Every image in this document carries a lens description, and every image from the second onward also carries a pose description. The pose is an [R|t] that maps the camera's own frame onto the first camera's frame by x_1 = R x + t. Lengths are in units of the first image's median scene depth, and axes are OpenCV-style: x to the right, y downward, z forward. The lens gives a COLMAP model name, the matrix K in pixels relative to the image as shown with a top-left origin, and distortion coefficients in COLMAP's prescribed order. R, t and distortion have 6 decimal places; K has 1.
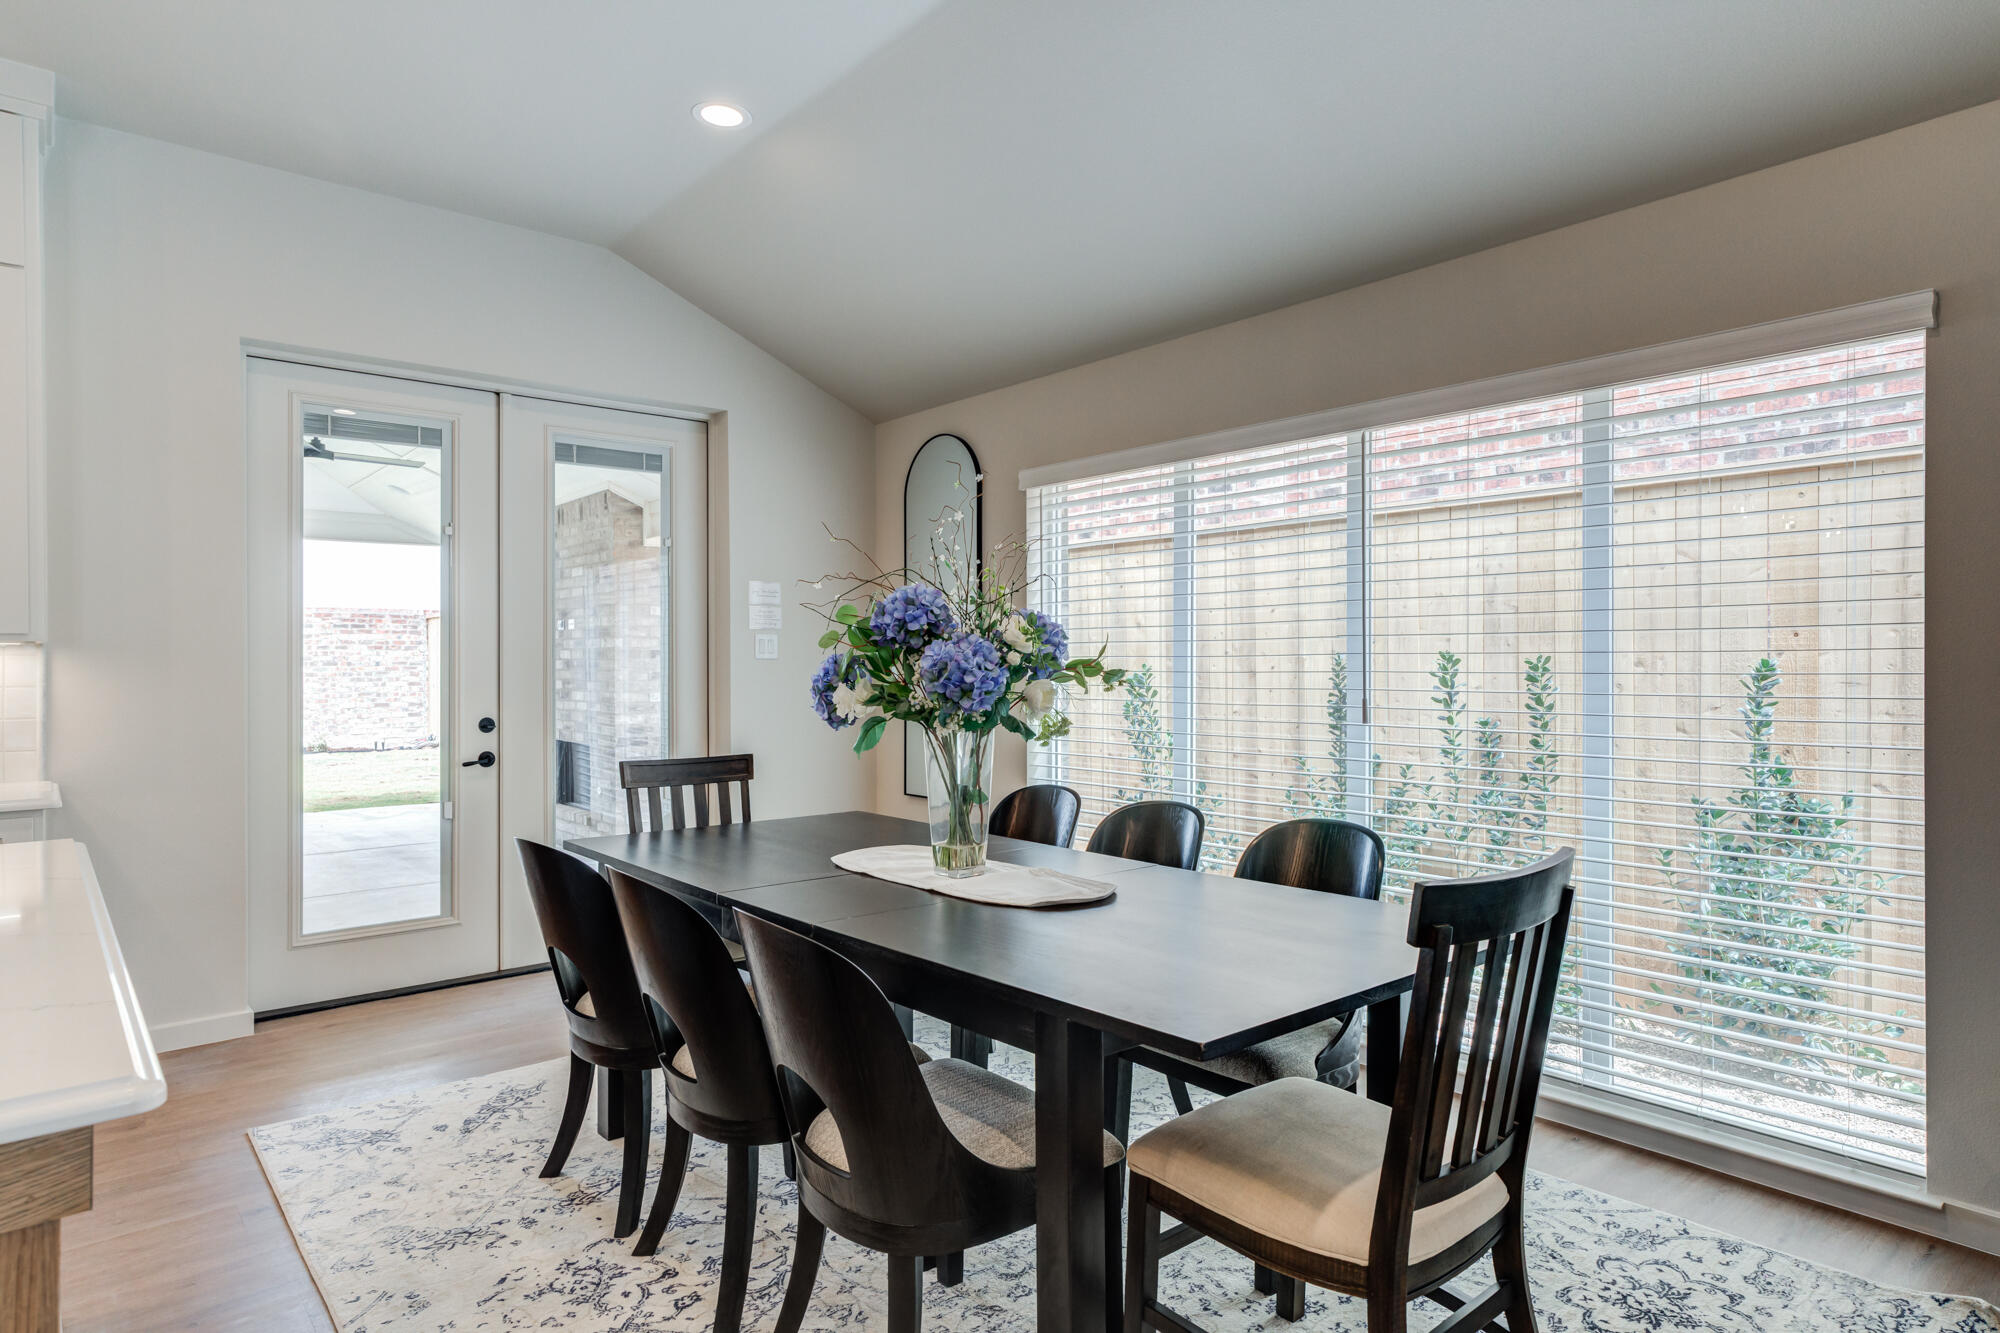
lens RADIAL K [[1104.3, 0, 1018.2], [0, 1104.3, 657.4], [0, 0, 1]] dist [0.006802, 0.000287]
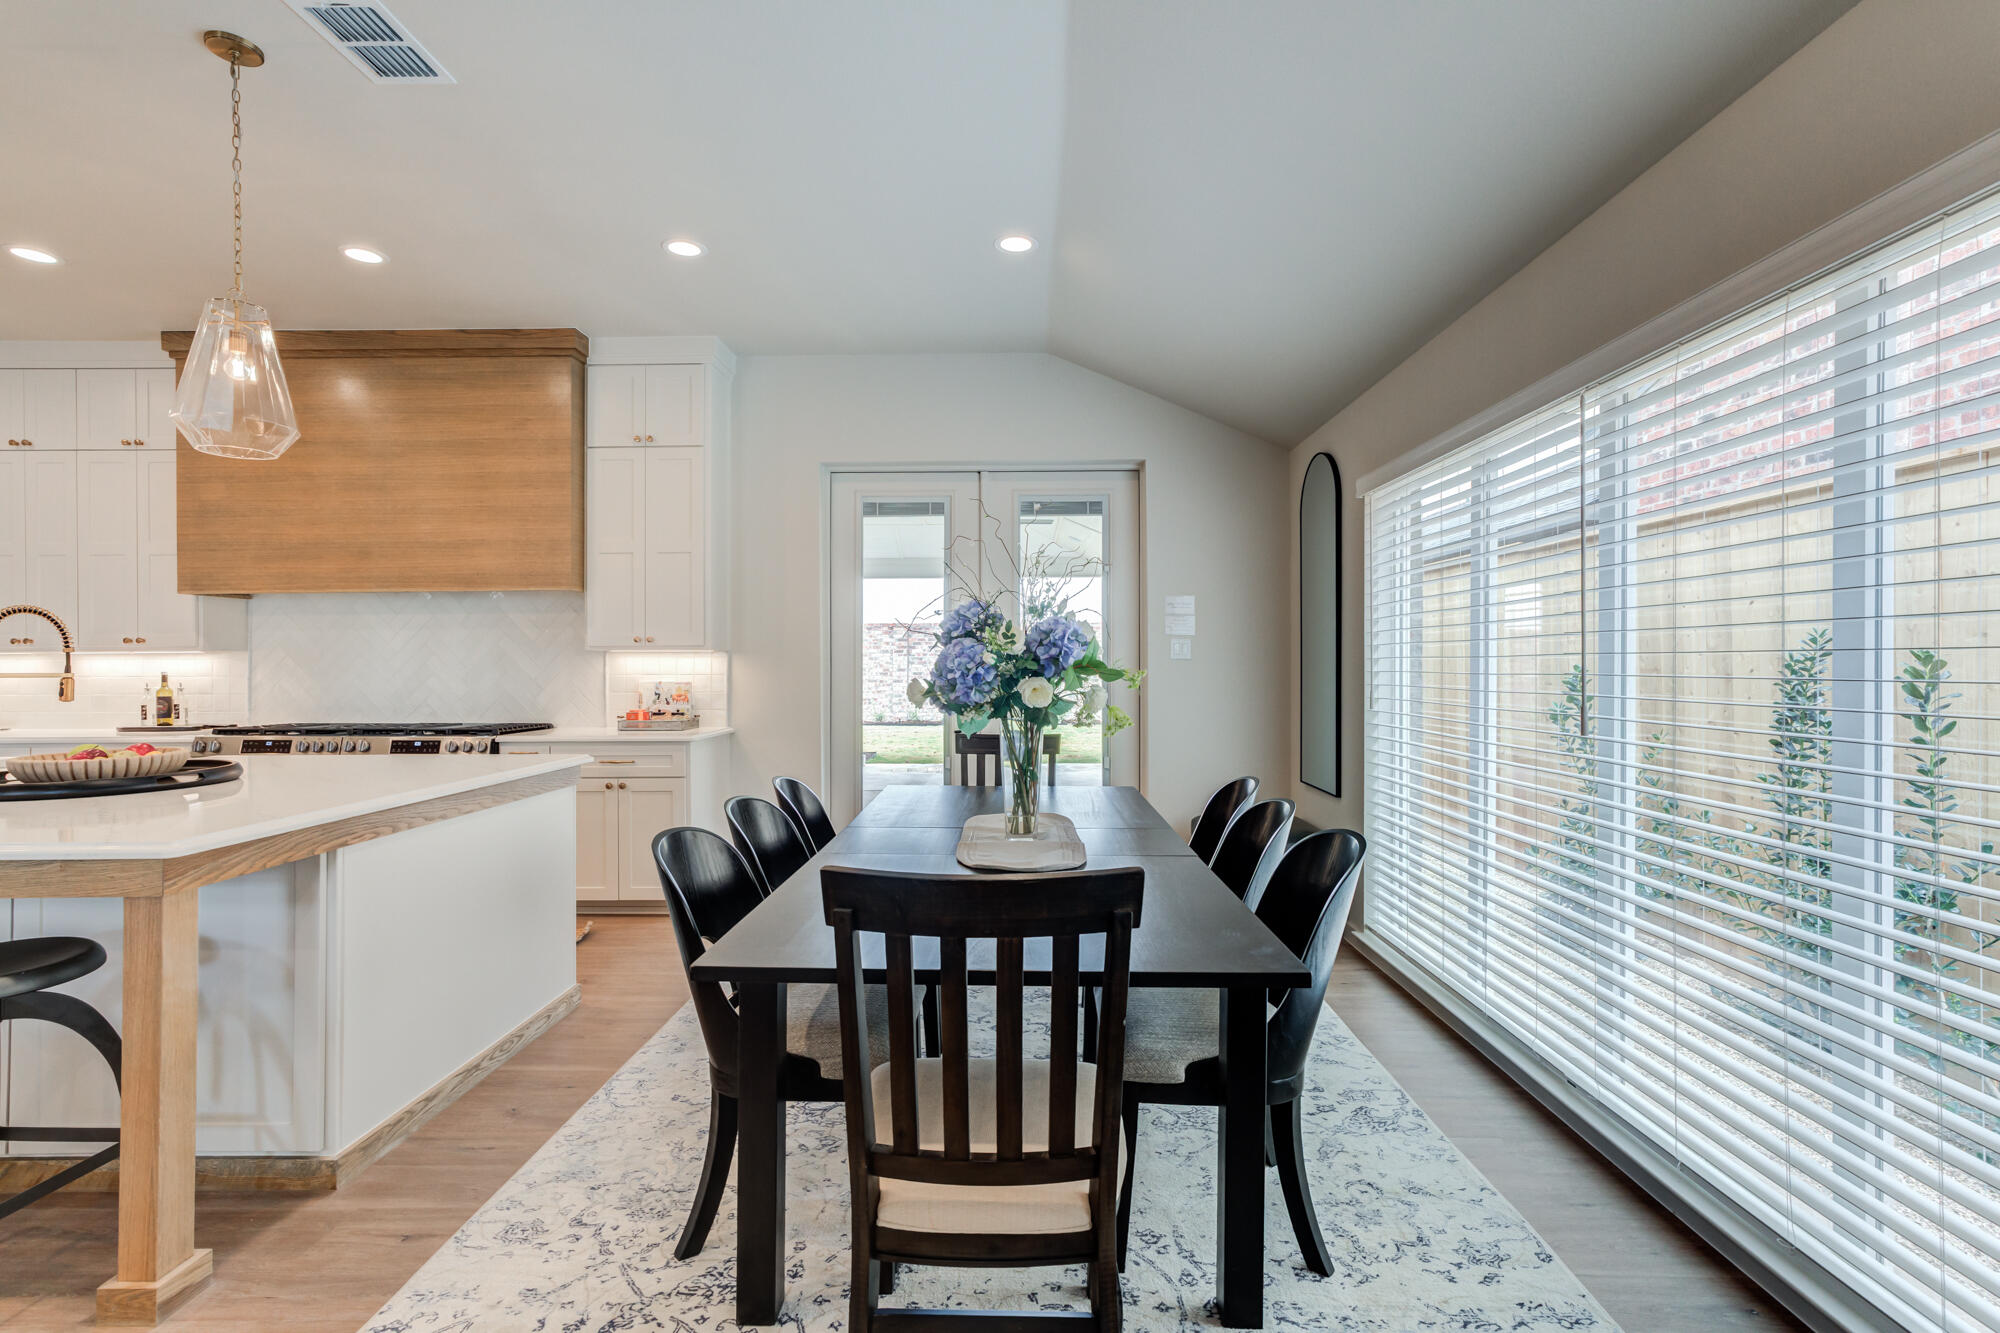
lens RADIAL K [[896.0, 0, 1012.6], [0, 896.0, 656.1], [0, 0, 1]] dist [-0.029618, 0.012403]
pose [[0.757892, -0.000228, -0.652380, 0.328537], [-0.000384, 1.000000, -0.000795, -0.000968], [0.652380, 0.000853, 0.757891, 0.162401]]
